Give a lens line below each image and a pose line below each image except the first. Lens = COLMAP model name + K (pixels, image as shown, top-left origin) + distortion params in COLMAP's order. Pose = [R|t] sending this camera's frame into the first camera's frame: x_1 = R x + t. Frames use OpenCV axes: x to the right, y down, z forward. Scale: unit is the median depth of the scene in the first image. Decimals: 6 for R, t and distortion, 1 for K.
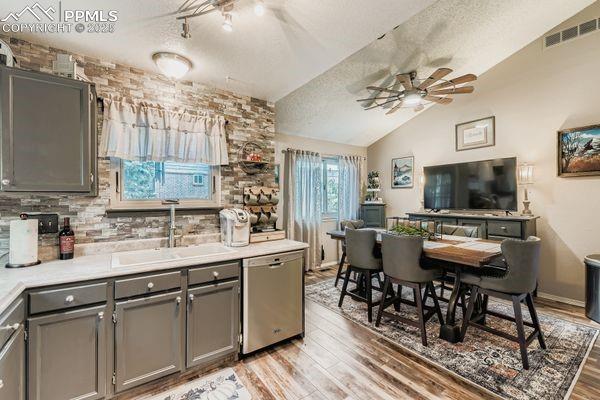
lens RADIAL K [[256.9, 0, 301.9], [0, 256.9, 199.8], [0, 0, 1]] dist [0.006739, -0.002160]
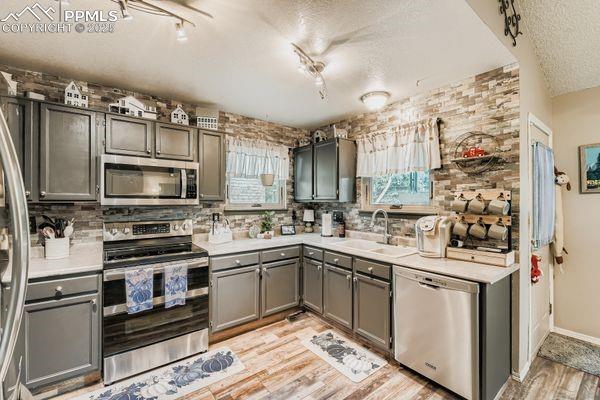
lens RADIAL K [[256.9, 0, 302.1], [0, 256.9, 203.0], [0, 0, 1]] dist [0.006739, -0.002160]
pose [[0.030338, 0.011418, -0.999474, 0.656011], [-0.005124, 0.999923, 0.011268, -0.019945], [0.999527, 0.004779, 0.030394, 0.513766]]
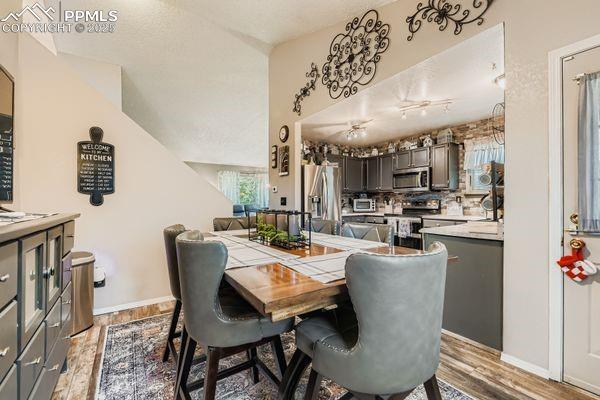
lens RADIAL K [[256.9, 0, 300.0], [0, 256.9, 199.6], [0, 0, 1]] dist [0.006739, -0.002160]
pose [[-0.999070, 0.011821, 0.041476, 0.420783], [0.011775, 0.999930, -0.001351, 0.066427], [-0.041489, -0.000862, -0.999139, 2.166051]]
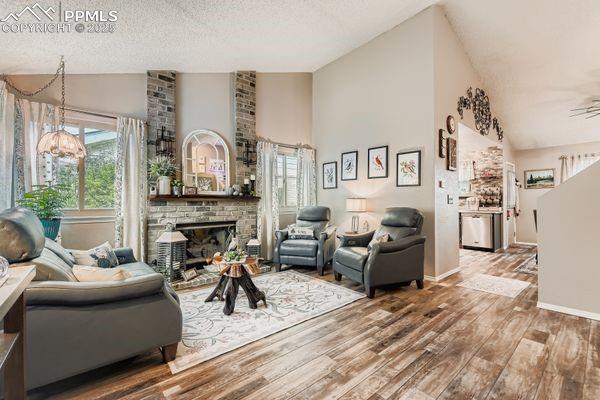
lens RADIAL K [[256.9, 0, 301.0], [0, 256.9, 201.2], [0, 0, 1]] dist [0.006739, -0.002160]
pose [[0.072470, 0.006268, -0.997351, 2.196181], [-0.003479, 0.999976, 0.006031, 0.069417], [0.997365, 0.003033, 0.072490, -0.892641]]
